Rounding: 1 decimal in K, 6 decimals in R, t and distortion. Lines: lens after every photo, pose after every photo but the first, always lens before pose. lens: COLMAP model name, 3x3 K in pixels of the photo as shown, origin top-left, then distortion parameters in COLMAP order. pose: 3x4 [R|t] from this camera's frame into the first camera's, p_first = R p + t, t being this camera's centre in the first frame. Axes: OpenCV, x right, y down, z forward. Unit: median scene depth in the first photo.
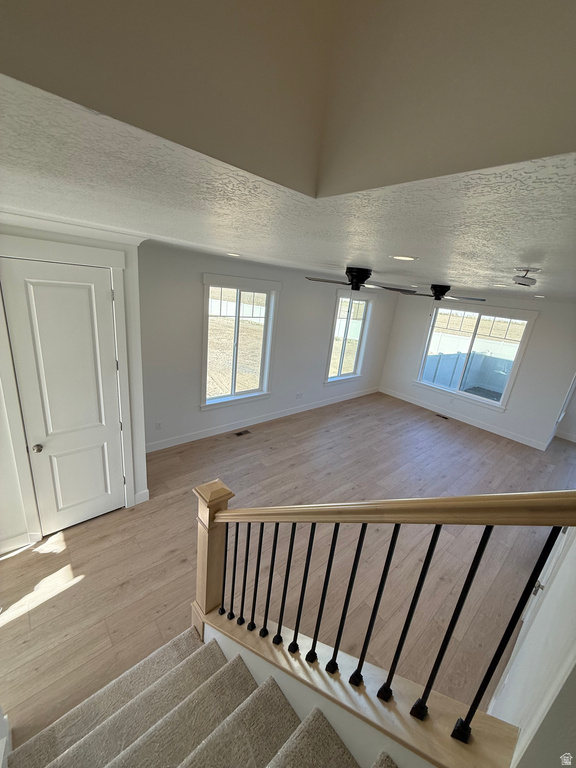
lens RADIAL K [[304.6, 0, 288.2], [0, 304.6, 381.9], [0, 0, 1]] dist [-0.001143, -0.000196]
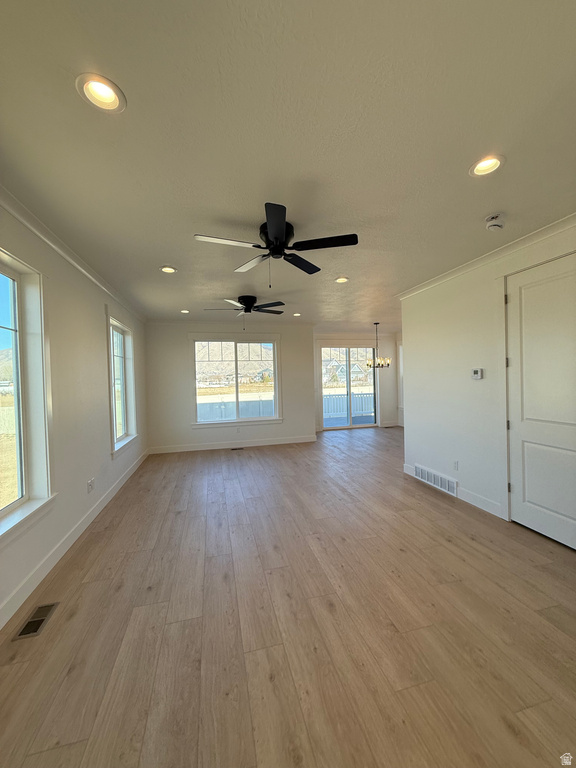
lens RADIAL K [[304.6, 0, 288.2], [0, 304.6, 381.9], [0, 0, 1]] dist [-0.001143, -0.000196]
pose [[0.463055, -0.131614, 0.876503, -0.295233], [0.340367, 0.939494, -0.038743, 0.013620], [-0.818370, 0.316273, 0.479835, 0.474987]]
